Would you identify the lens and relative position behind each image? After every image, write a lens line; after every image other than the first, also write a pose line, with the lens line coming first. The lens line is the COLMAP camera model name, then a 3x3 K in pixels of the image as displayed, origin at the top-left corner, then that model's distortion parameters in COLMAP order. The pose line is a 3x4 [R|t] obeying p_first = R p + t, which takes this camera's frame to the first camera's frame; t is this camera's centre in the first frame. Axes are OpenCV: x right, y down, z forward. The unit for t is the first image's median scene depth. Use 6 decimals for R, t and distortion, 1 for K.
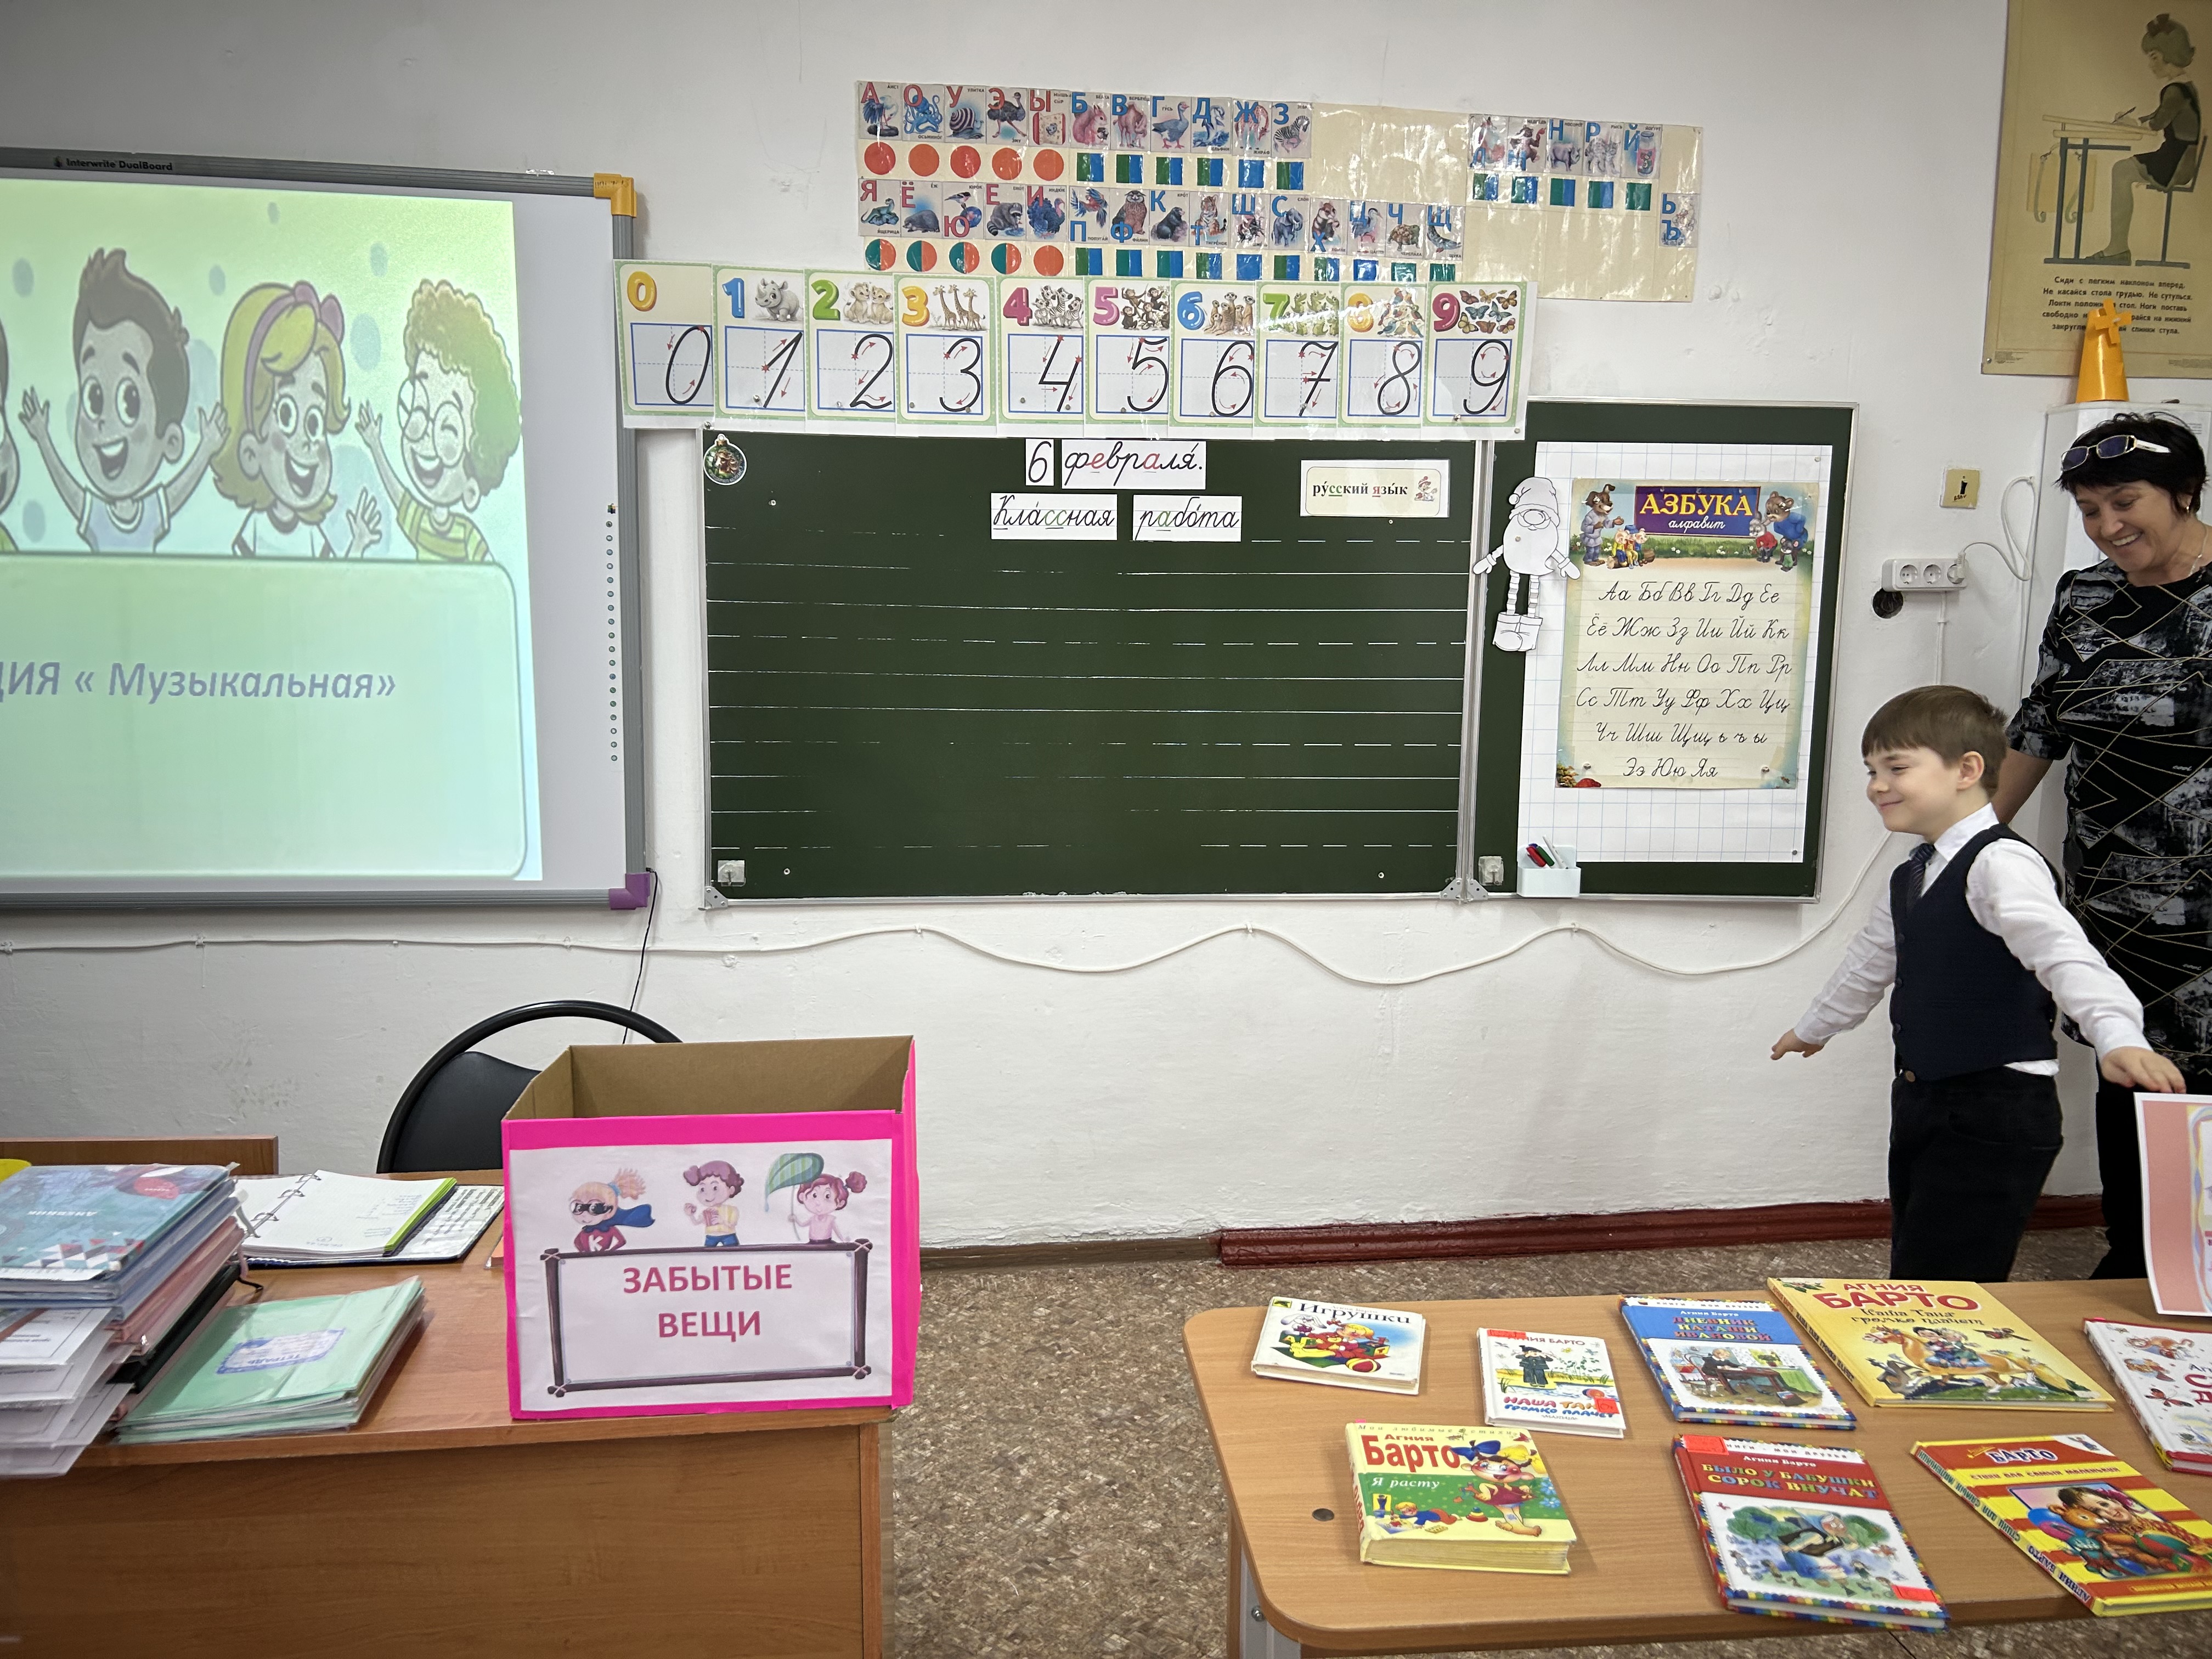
lens RADIAL K [[1687.9, 0, 1003.5], [0, 1687.9, 814.2], [0, 0, 1]] dist [-0.056169, 0.060150]
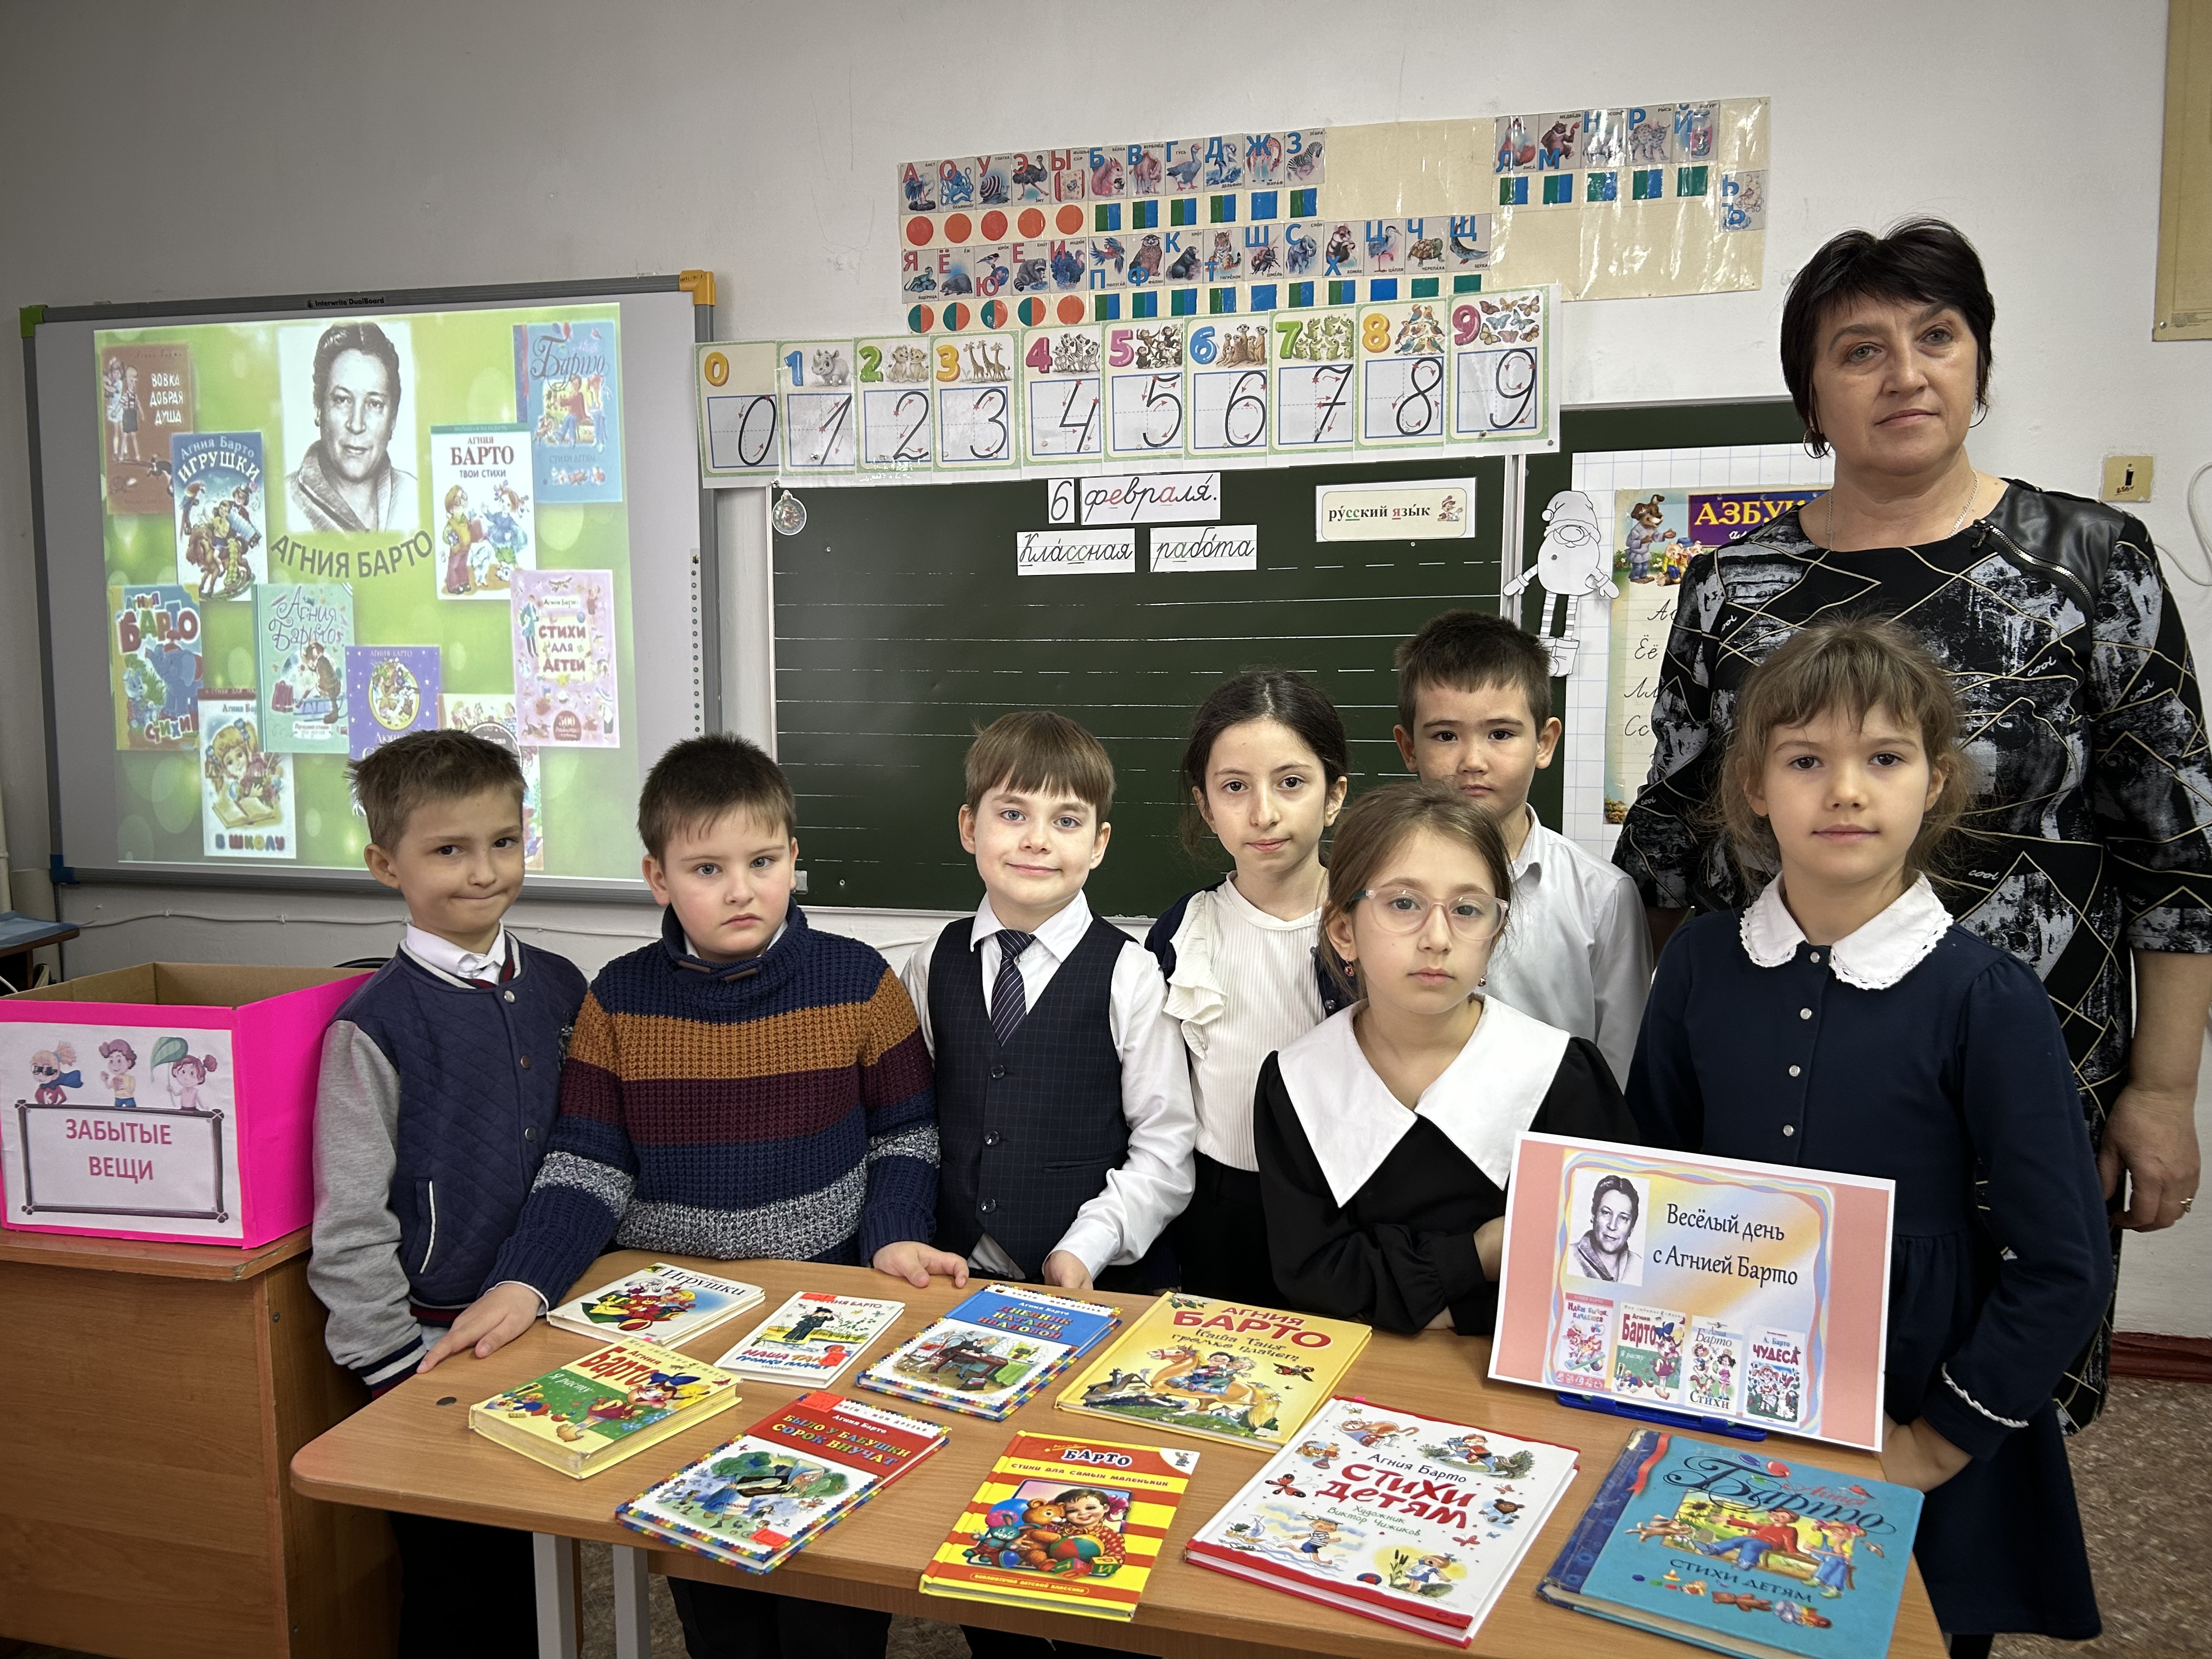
lens RADIAL K [[1687.9, 0, 1240.4], [0, 1687.9, 847.0], [0, 0, 1]] dist [-0.056169, 0.060150]
pose [[0.932755, 0.022432, -0.359811, 0.513545], [-0.037698, 0.998660, -0.035467, 0.039226], [0.358534, 0.046646, 0.932351, 0.075286]]
